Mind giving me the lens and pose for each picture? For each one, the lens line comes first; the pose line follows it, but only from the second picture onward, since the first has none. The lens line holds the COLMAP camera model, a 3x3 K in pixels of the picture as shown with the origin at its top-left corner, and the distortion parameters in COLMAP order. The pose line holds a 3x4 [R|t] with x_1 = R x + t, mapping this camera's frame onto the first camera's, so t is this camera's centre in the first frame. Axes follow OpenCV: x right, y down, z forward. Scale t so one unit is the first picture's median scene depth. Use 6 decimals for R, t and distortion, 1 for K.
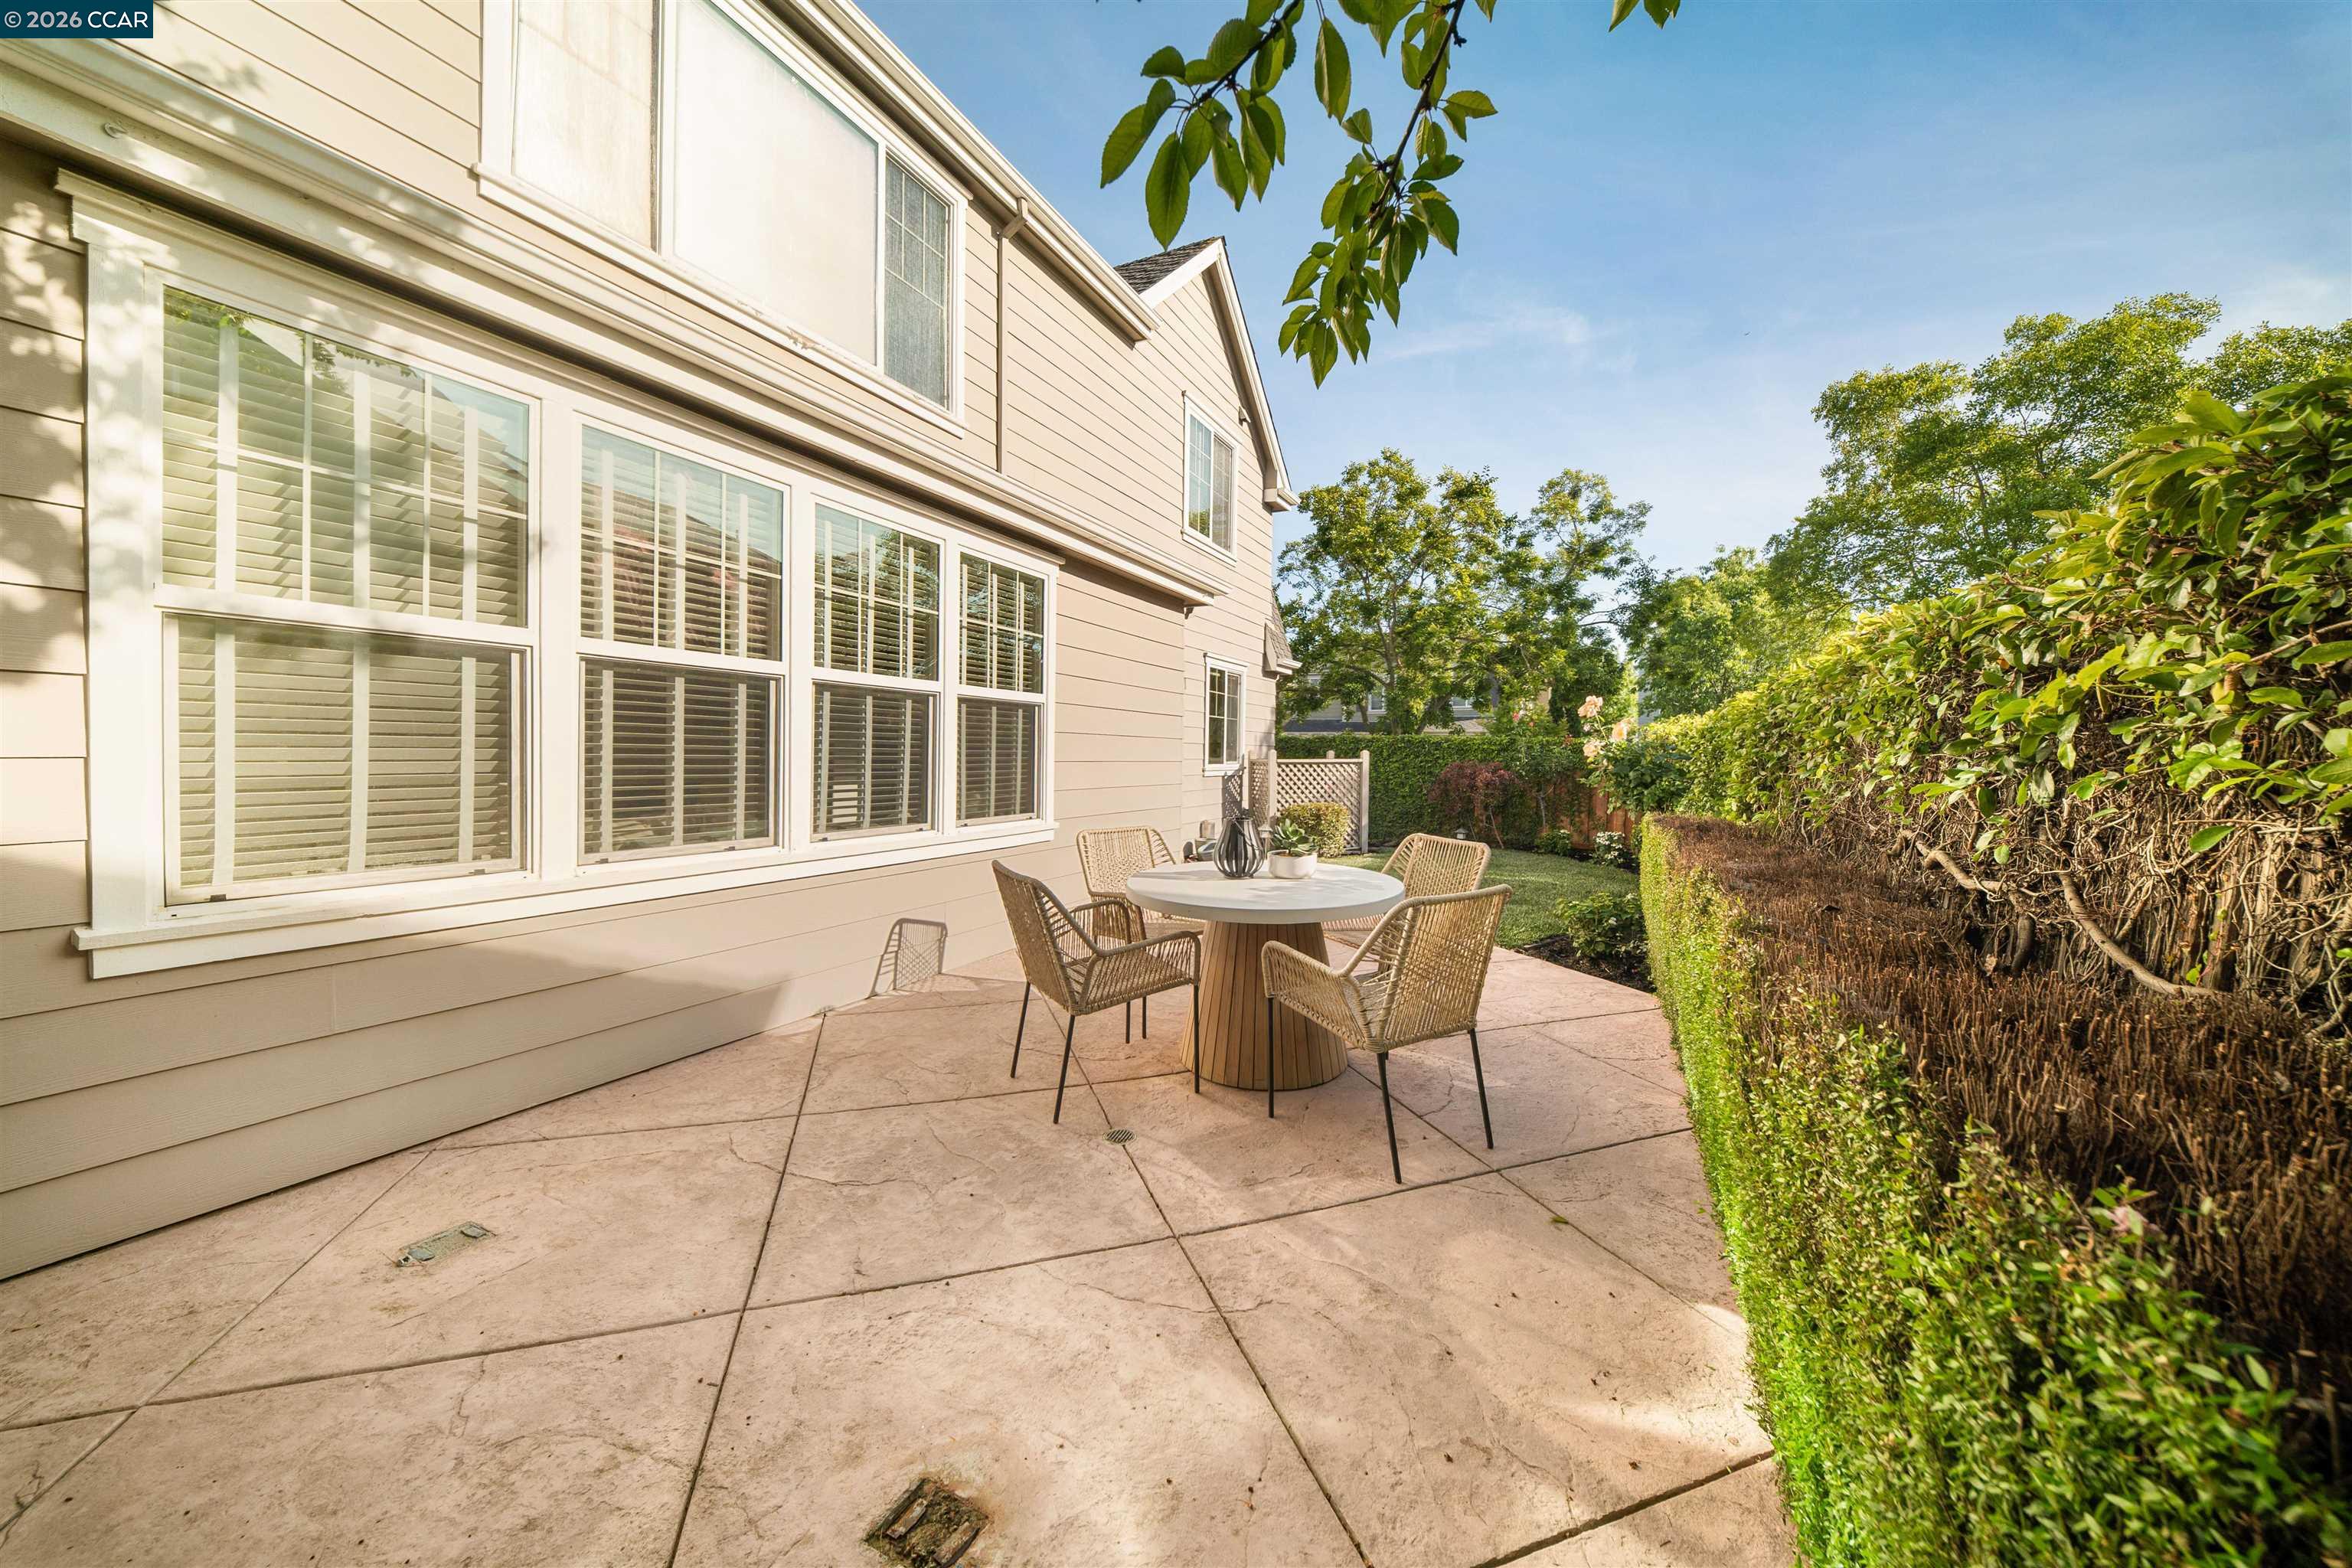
lens RADIAL K [[848.7, 0, 1176.0], [0, 848.7, 784.0], [0, 0, 1]] dist [-0.000608, -0.000024]
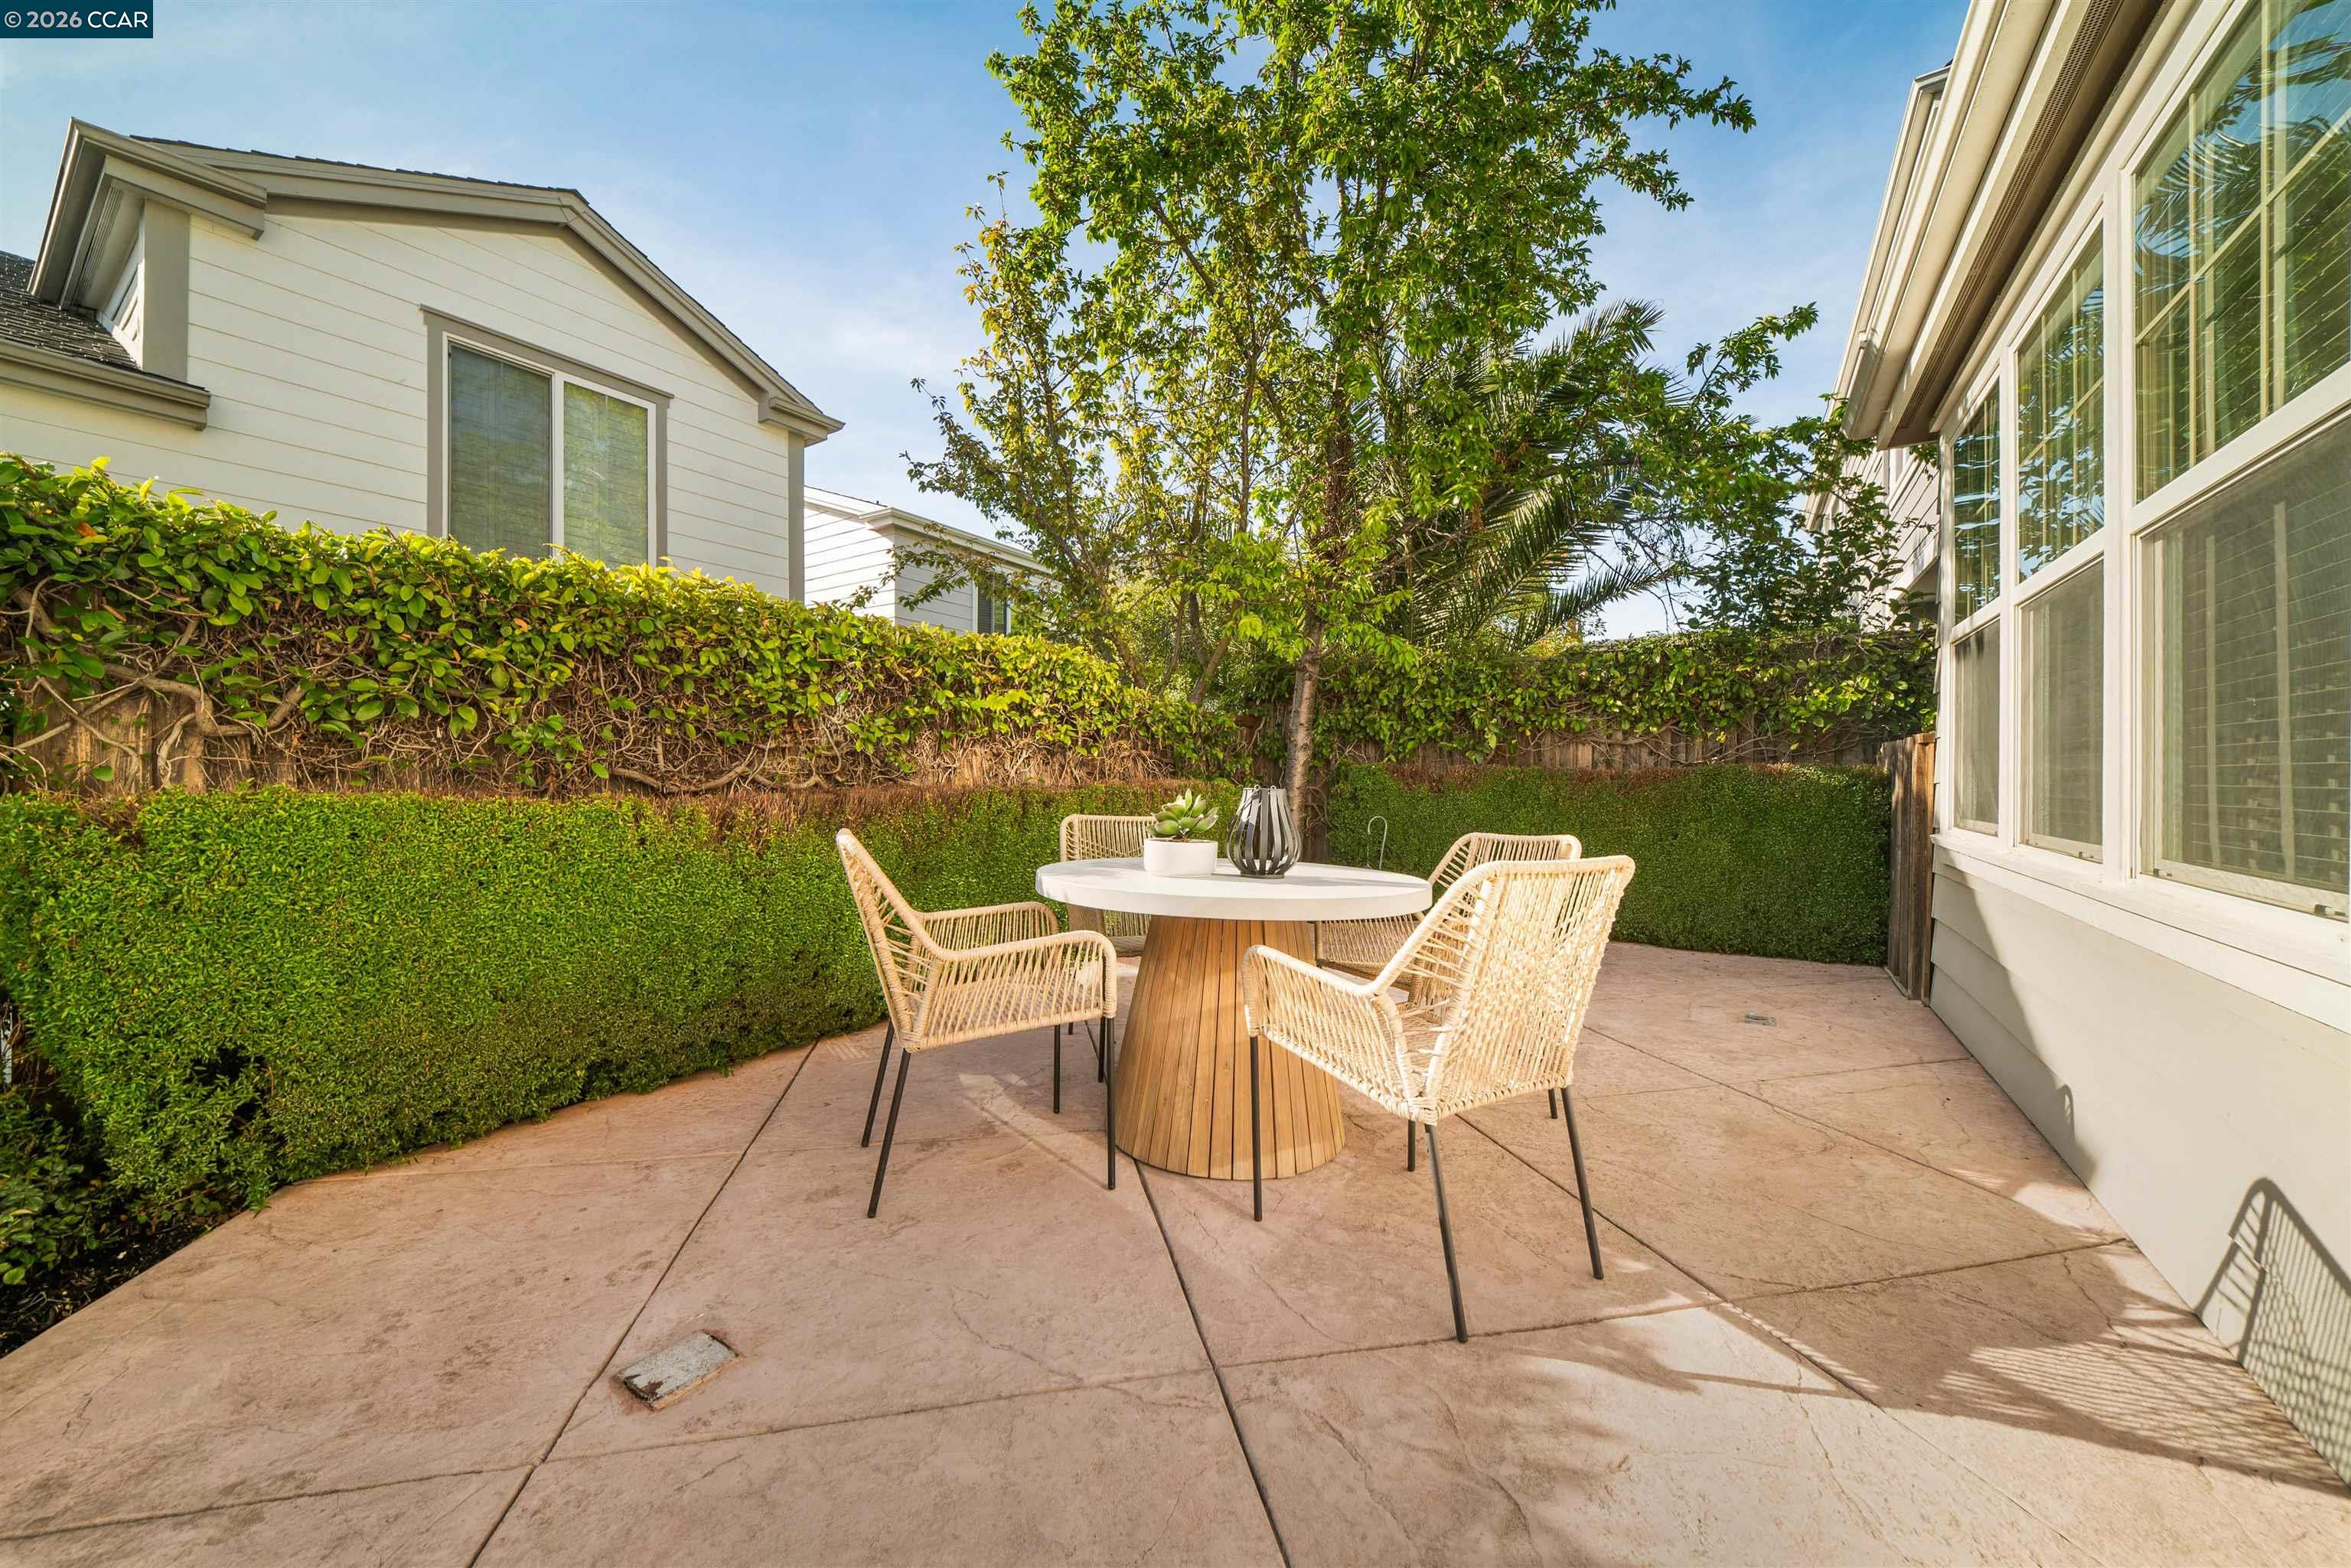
lens RADIAL K [[848.3, 0, 1175.5], [0, 848.3, 784.0], [0, 0, 1]] dist [-0.000608, -0.000024]
pose [[-0.990789, -0.005663, 0.135298, 0.050129], [-0.000533, 0.999281, 0.037921, -0.007680], [-0.135416, 0.037500, -0.990079, 1.403983]]
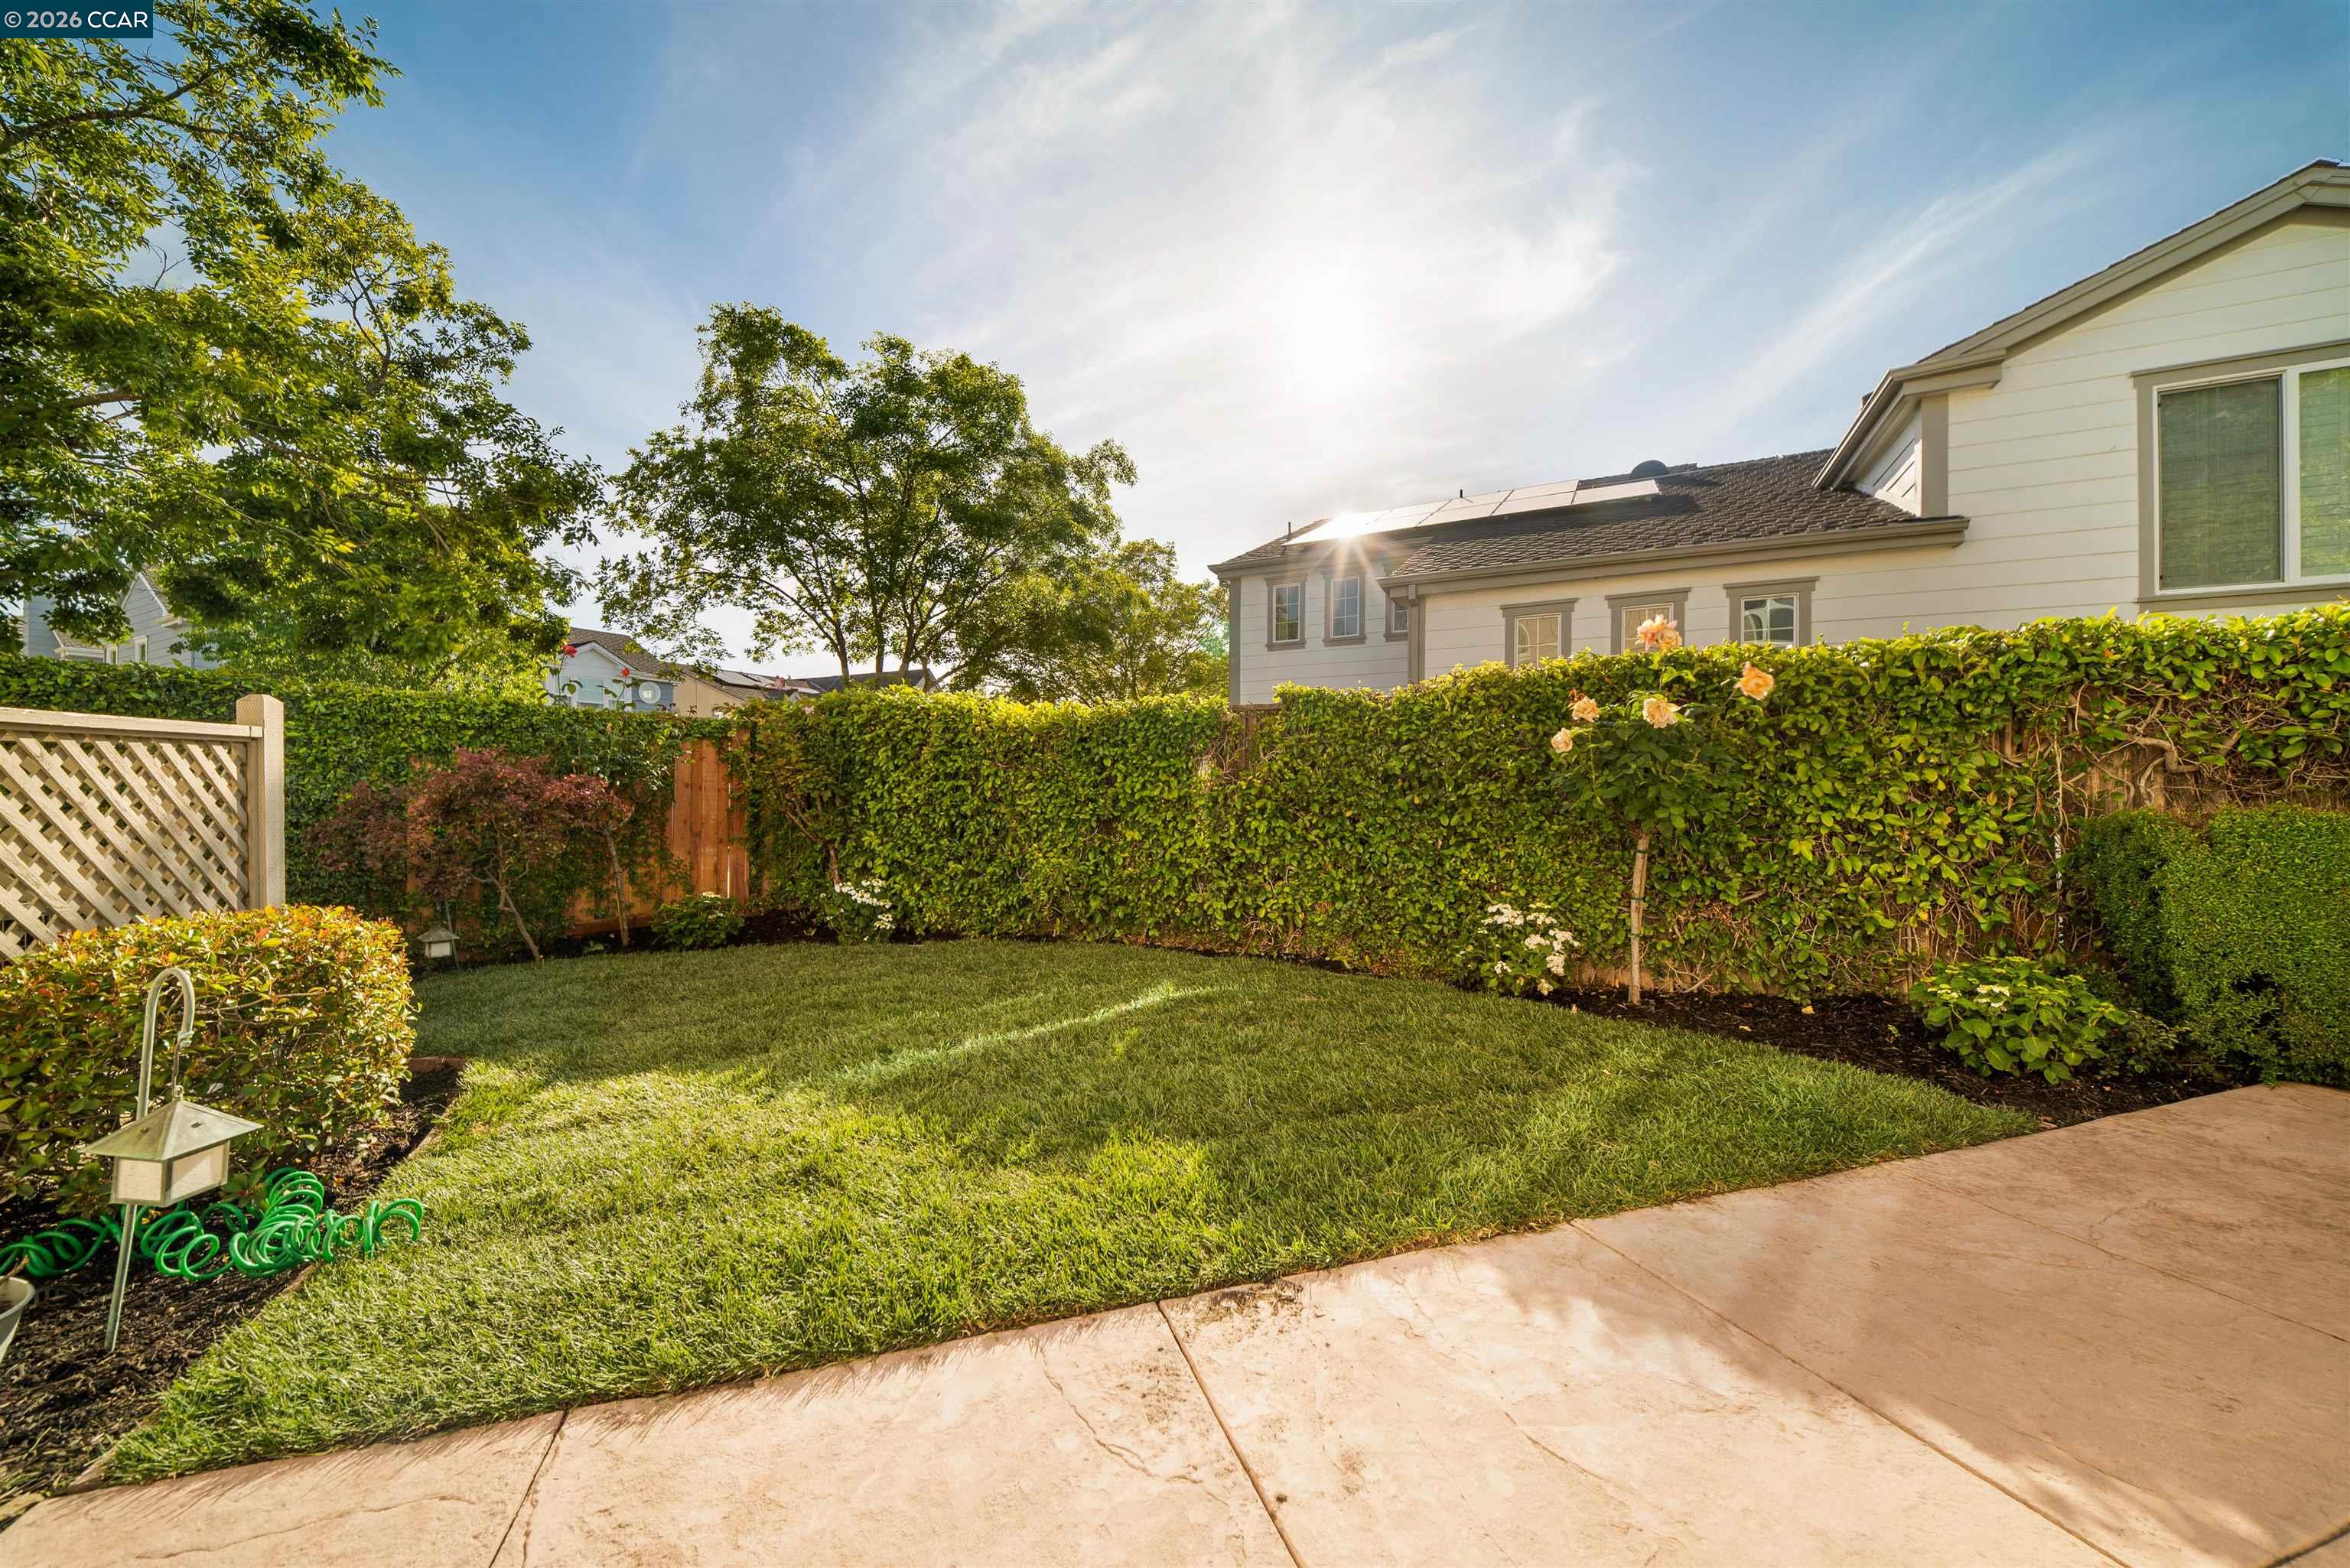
lens RADIAL K [[847.9, 0, 1175.0], [0, 847.9, 784.0], [0, 0, 1]] dist [-0.000608, -0.000024]
pose [[0.024361, 0.005378, 0.999689, -0.072546], [0.019806, 0.999787, -0.005862, -0.017449], [-0.999507, 0.019943, 0.024249, 1.778979]]
